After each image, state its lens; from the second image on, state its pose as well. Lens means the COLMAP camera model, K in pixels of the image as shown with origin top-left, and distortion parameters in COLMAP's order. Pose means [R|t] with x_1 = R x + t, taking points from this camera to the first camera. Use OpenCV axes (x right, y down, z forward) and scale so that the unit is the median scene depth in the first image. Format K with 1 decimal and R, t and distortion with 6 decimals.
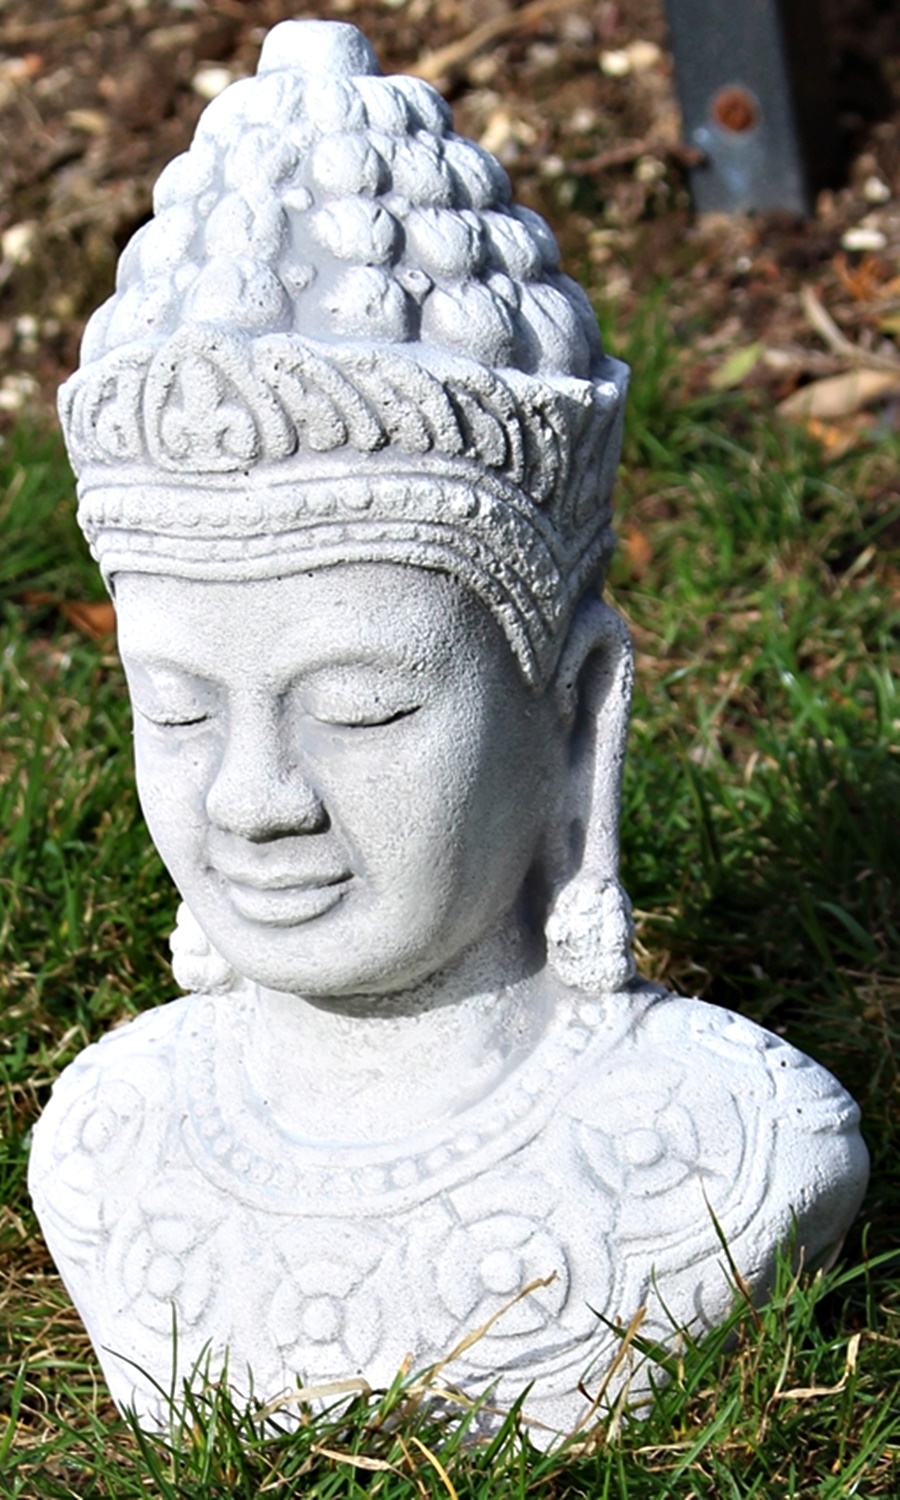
lens RADIAL K [[2449.6, 0, 449.7], [0, 2449.6, 747.8], [0, 0, 1]] dist [0.040625, 0.000000]
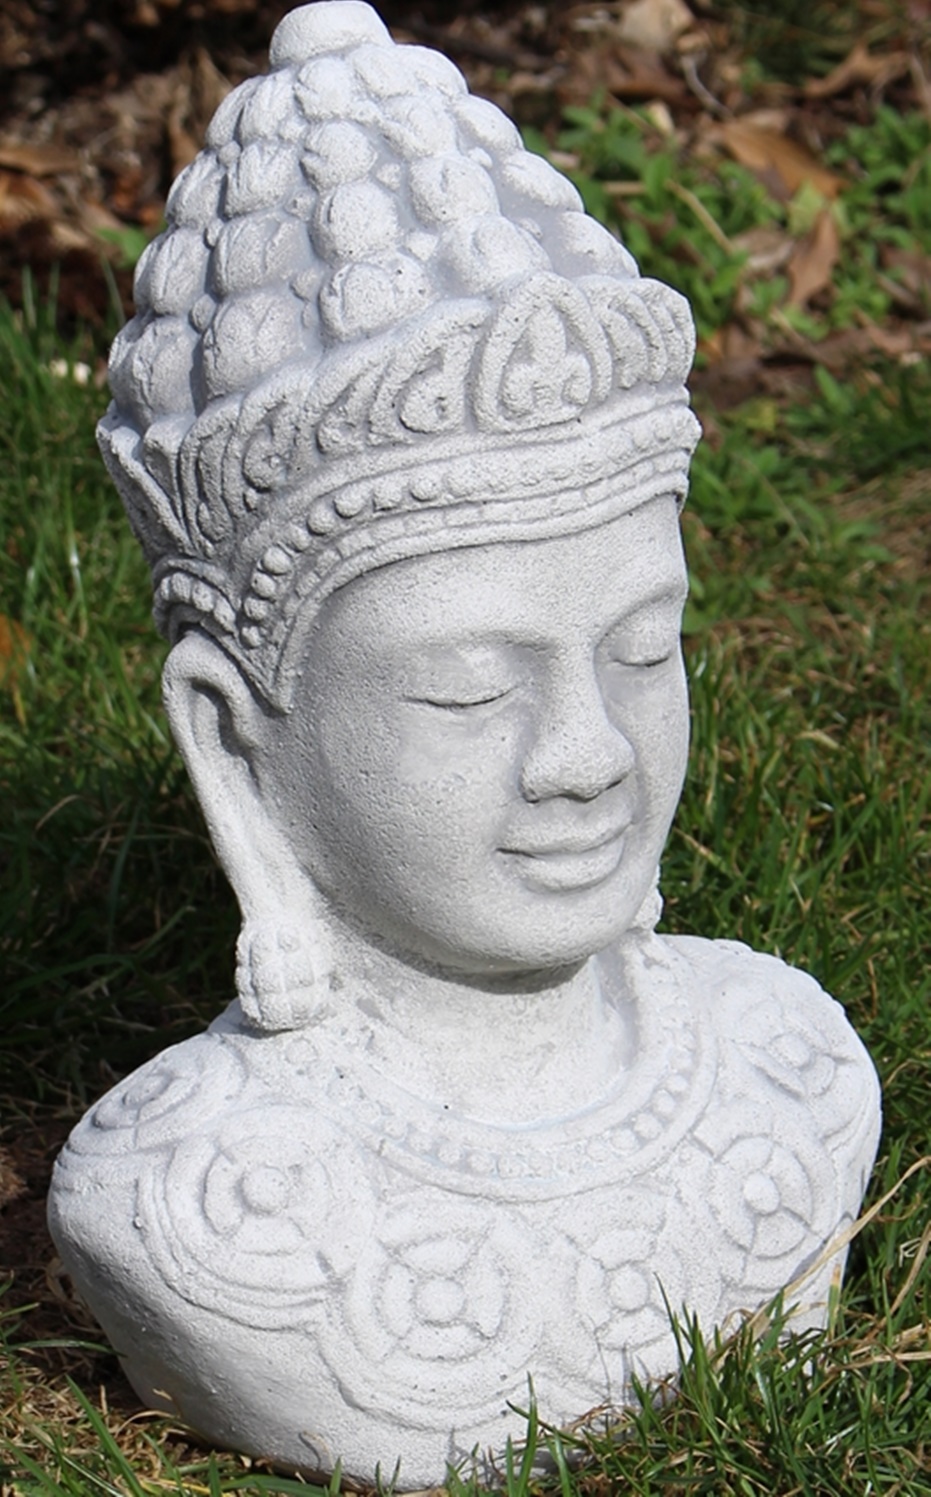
lens RADIAL K [[2461.7, 0, 469.6], [0, 2461.7, 701.0], [0, 0, 1]] dist [0.044722, 0.000000]
pose [[0.914934, -0.213898, 0.342263, -0.479255], [0.228180, 0.973618, -0.001505, -0.010463], [-0.332911, 0.079474, 0.939603, 0.090679]]
